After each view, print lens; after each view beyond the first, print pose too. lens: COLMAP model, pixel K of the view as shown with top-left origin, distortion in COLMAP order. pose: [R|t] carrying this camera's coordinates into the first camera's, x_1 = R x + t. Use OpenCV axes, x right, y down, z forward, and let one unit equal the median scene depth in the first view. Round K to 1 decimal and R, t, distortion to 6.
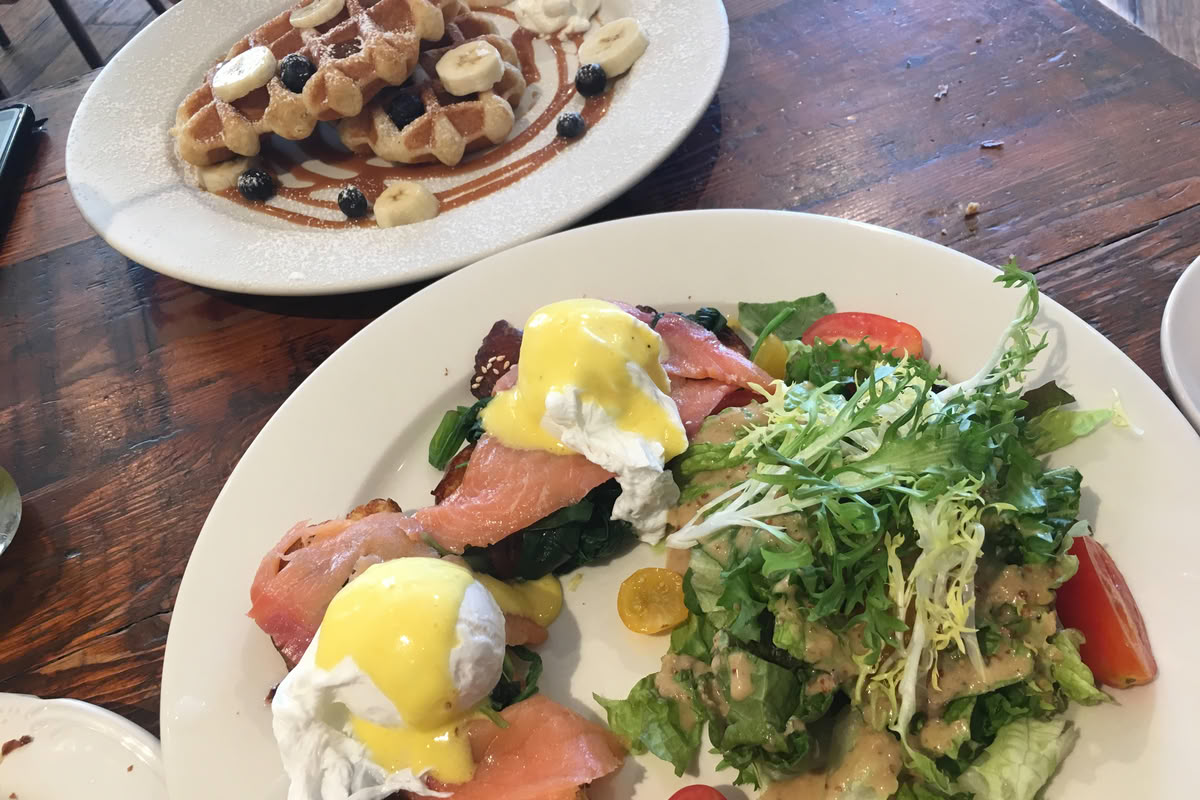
lens RADIAL K [[975.8, 0, 600.0], [0, 975.8, 400.0], [0, 0, 1]] dist [0.062189, -0.093796]
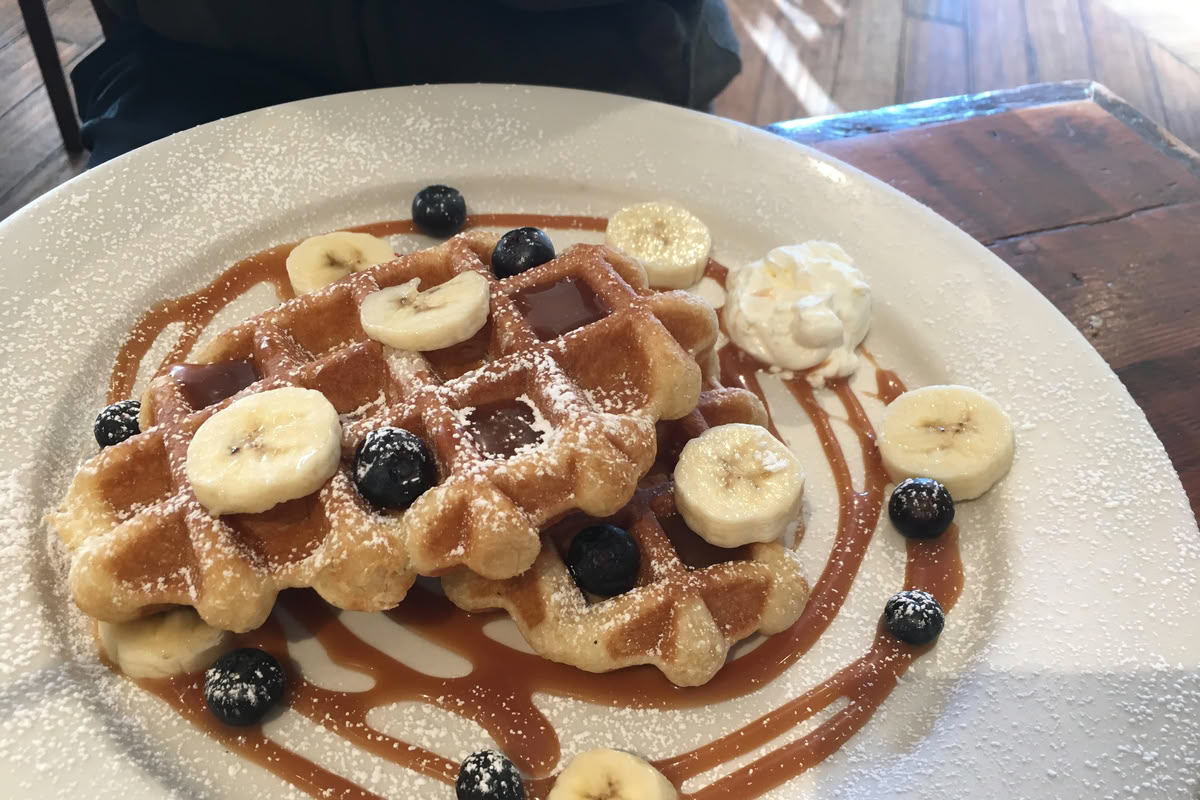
lens RADIAL K [[975.8, 0, 600.0], [0, 975.8, 400.0], [0, 0, 1]] dist [0.062189, -0.093796]
pose [[0.971037, 0.123925, 0.204277, -0.309121], [-0.107126, 0.990037, -0.091380, -0.331271], [-0.213566, 0.066850, 0.974639, 0.537384]]
